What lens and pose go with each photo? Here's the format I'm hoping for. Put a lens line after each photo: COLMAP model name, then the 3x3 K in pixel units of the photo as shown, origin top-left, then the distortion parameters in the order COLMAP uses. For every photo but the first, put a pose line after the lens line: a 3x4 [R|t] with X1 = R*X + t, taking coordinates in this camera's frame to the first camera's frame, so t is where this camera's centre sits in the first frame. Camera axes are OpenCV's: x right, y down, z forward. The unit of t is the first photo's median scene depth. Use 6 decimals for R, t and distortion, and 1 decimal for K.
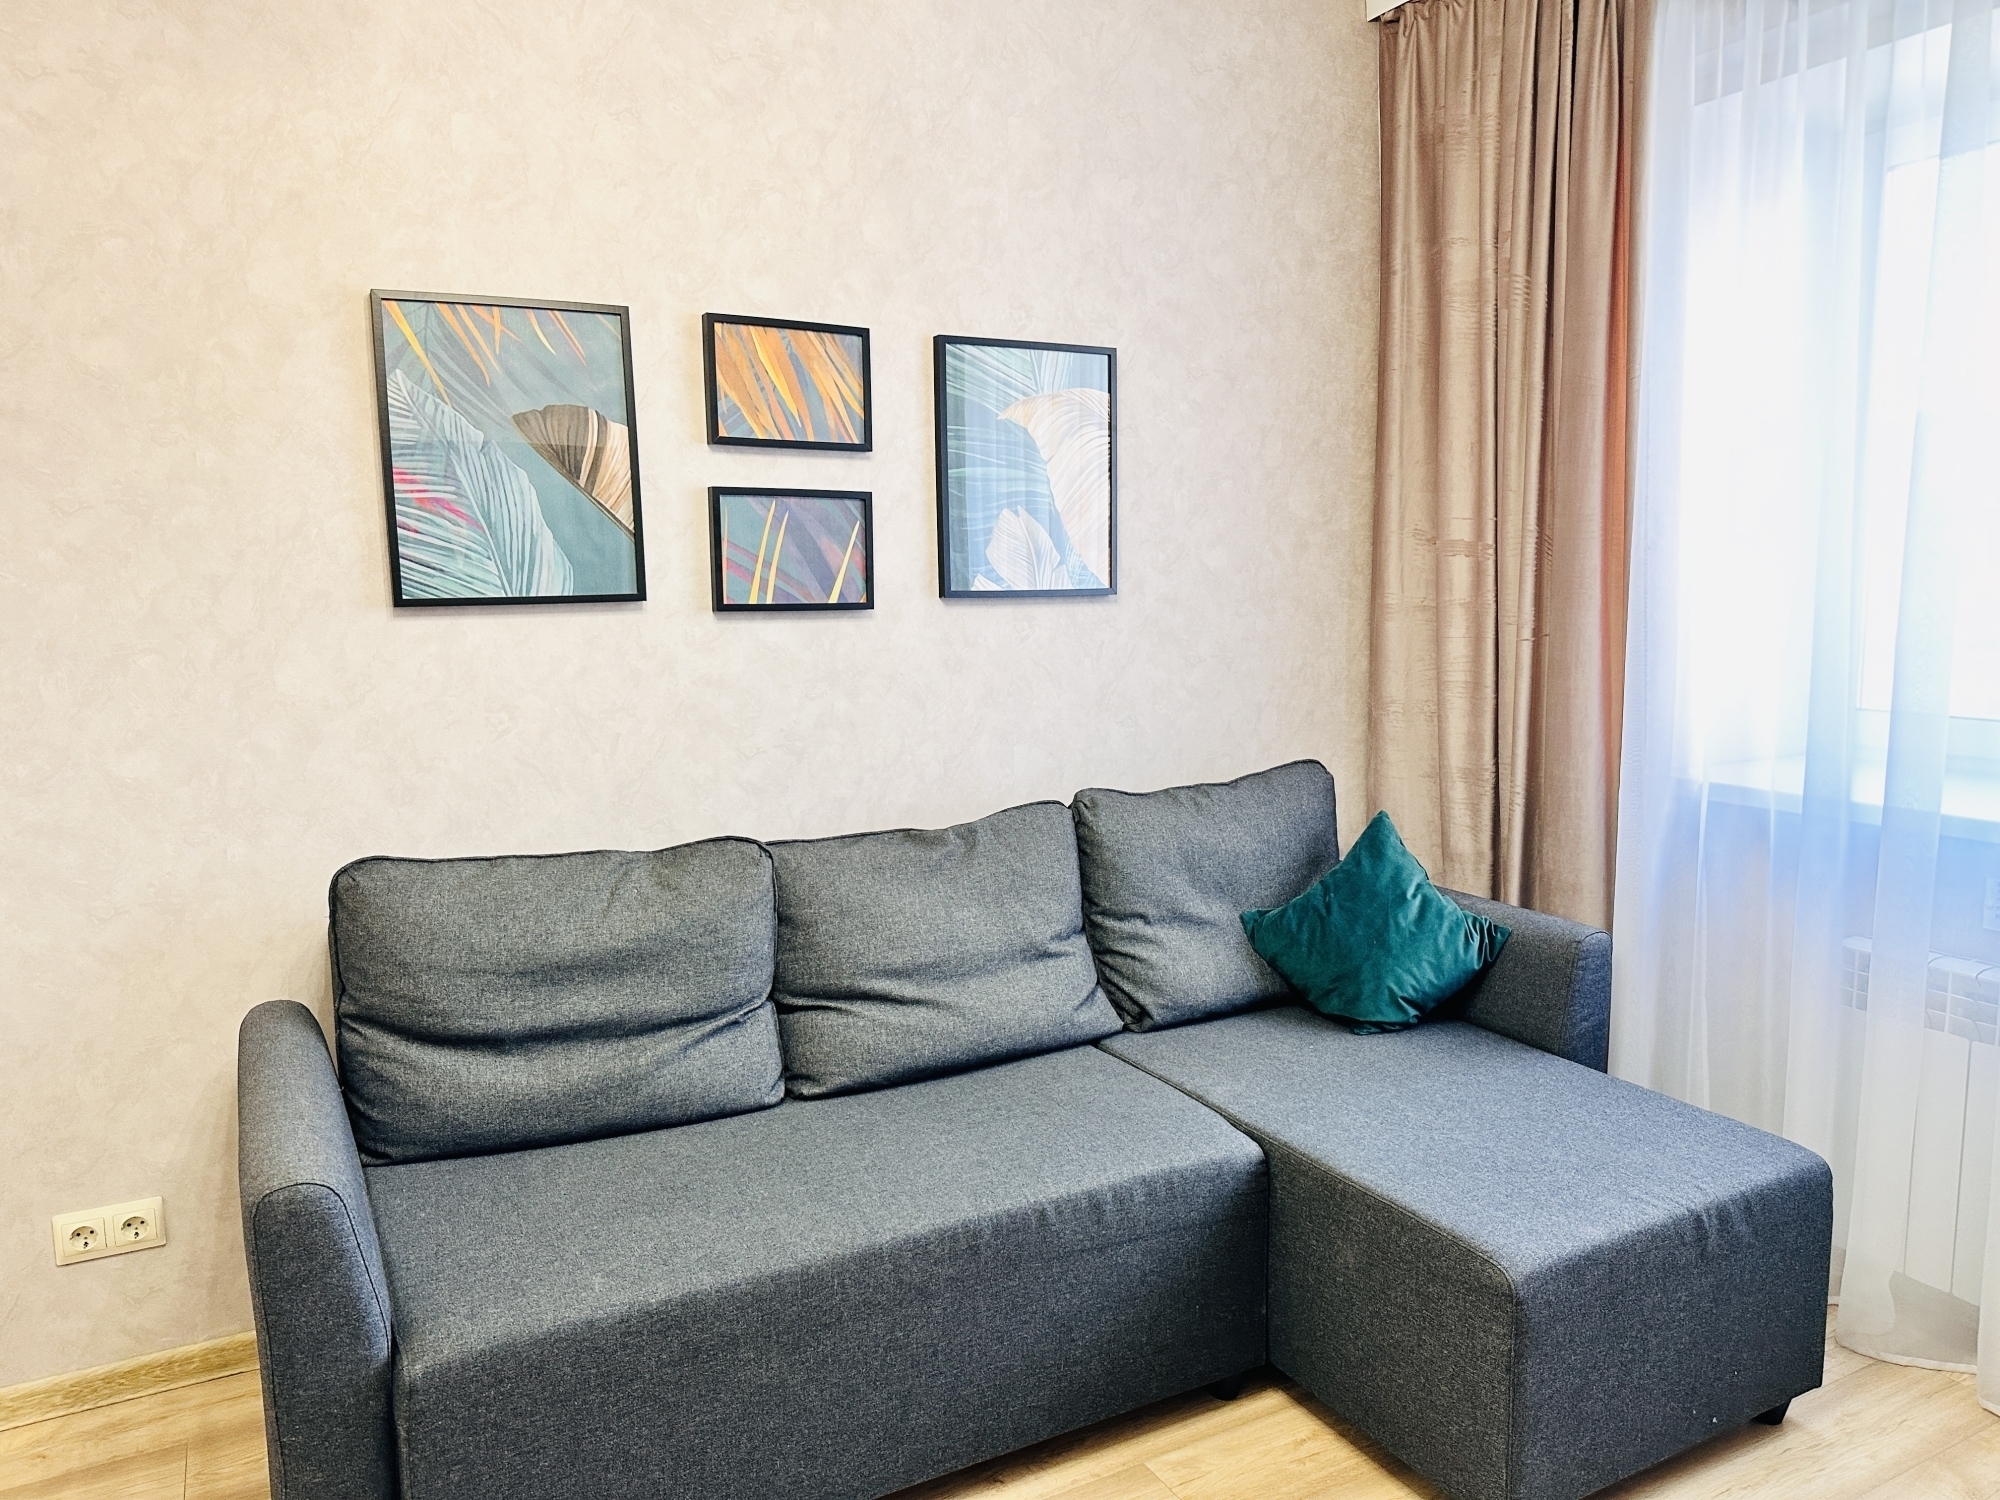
lens RADIAL K [[1377.0, 0, 987.4], [0, 1377.0, 747.7], [0, 0, 1]] dist [0.139731, -0.275058]
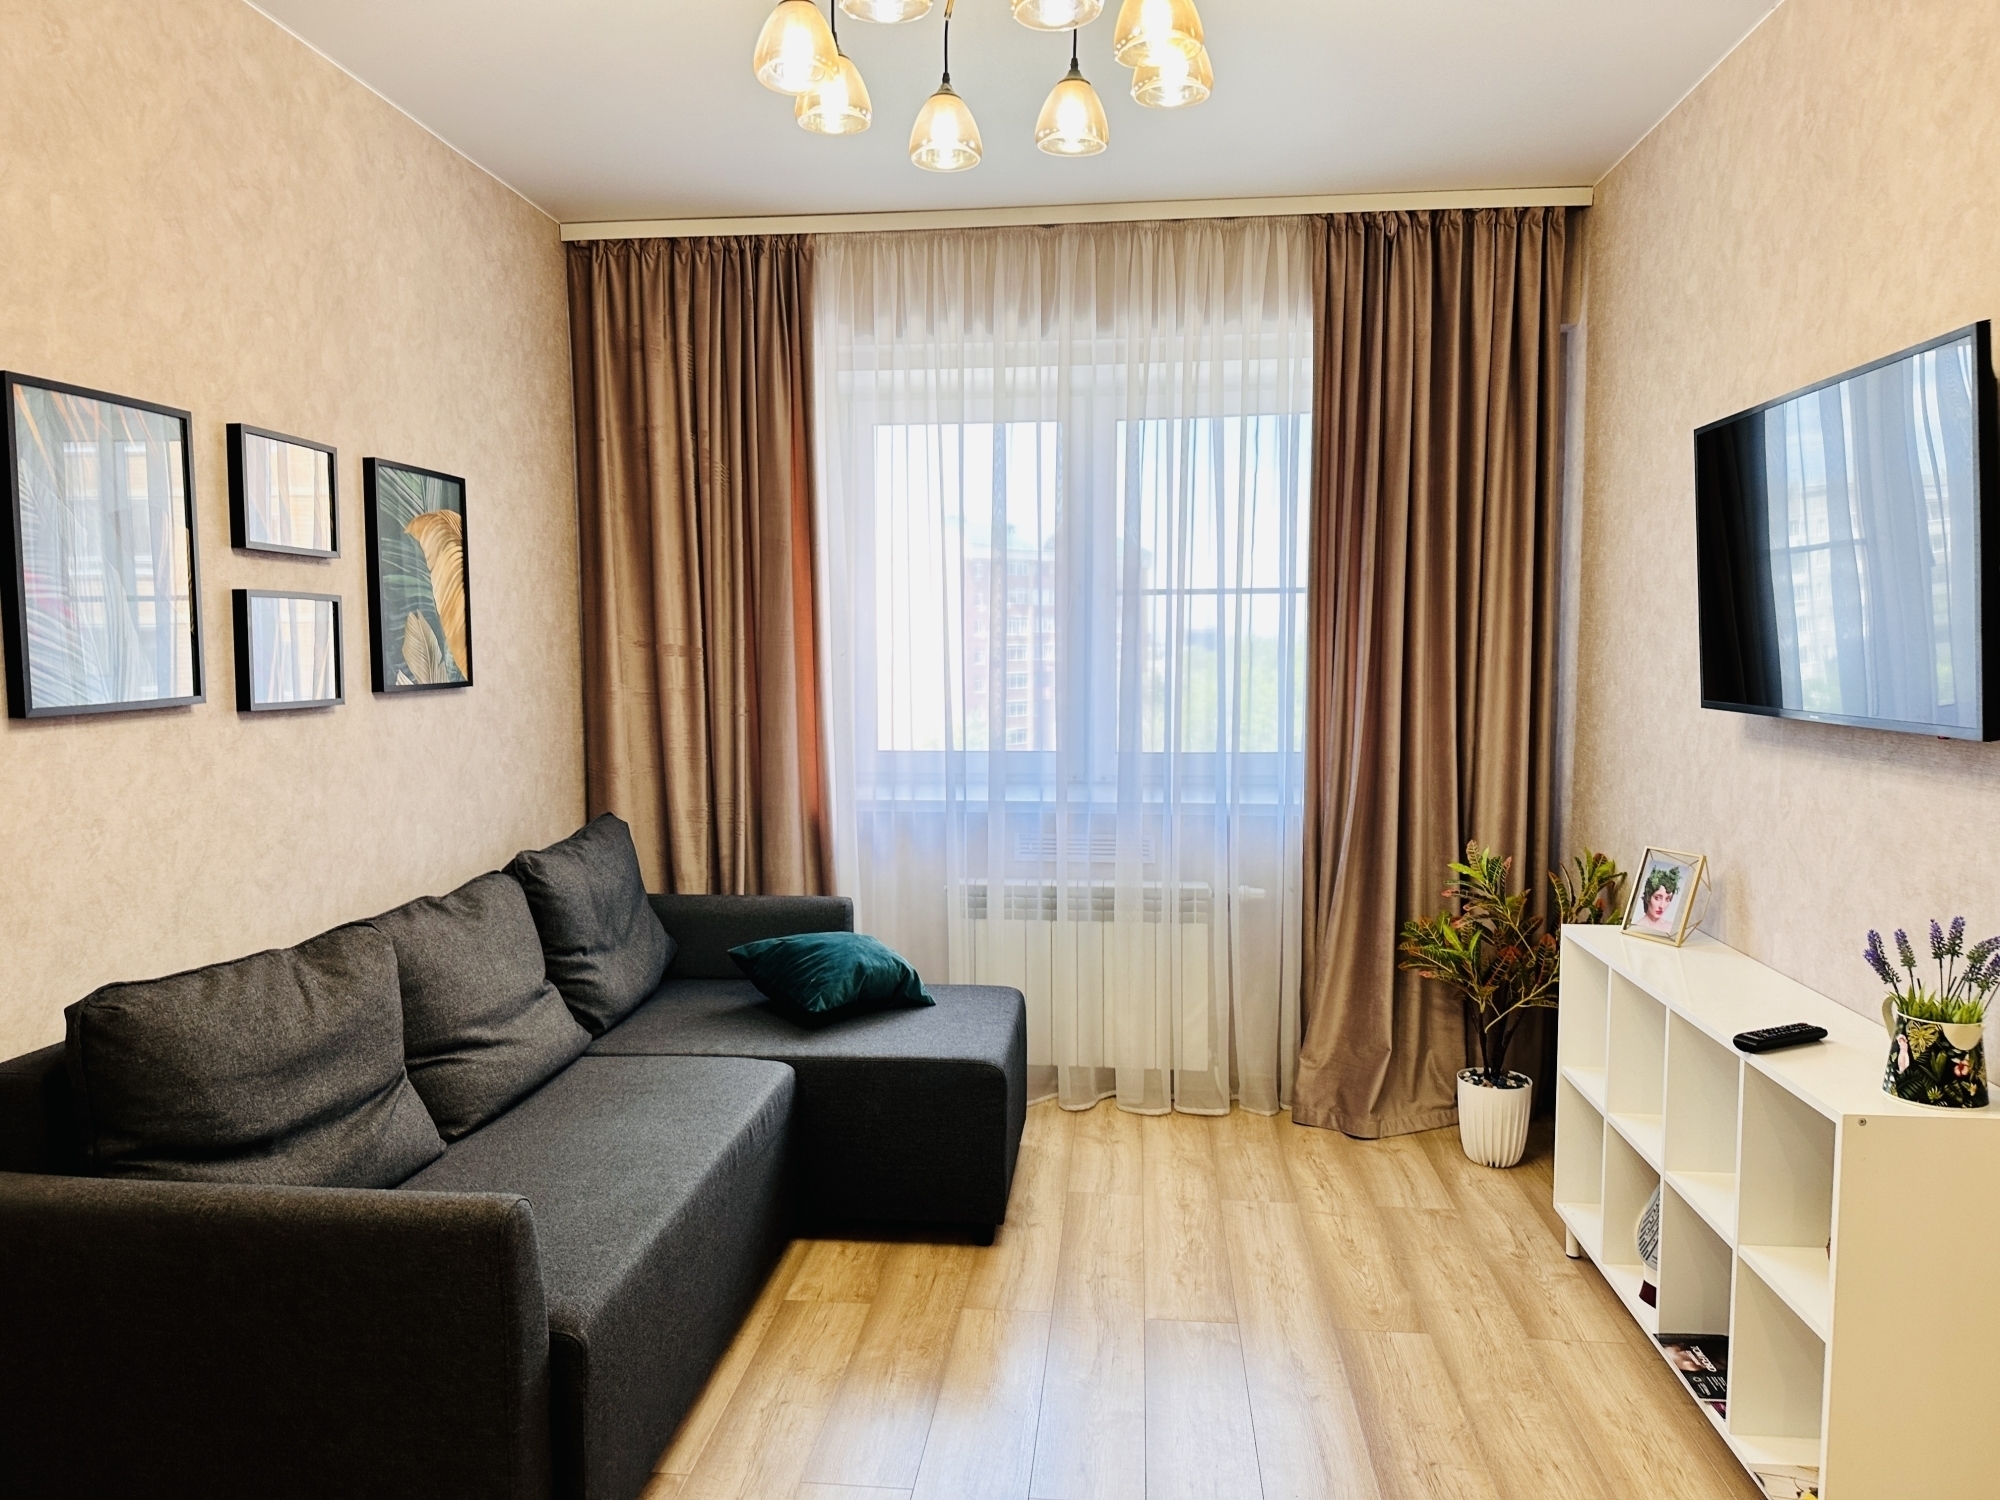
lens RADIAL K [[1376.2, 0, 1000.0], [0, 1376.2, 750.0], [0, 0, 1]] dist [0.077726, -0.109033]
pose [[0.566294, -0.057310, 0.822208, -0.708059], [0.107952, 0.994143, -0.005057, -0.006108], [-0.817103, 0.091622, 0.569164, -0.016972]]
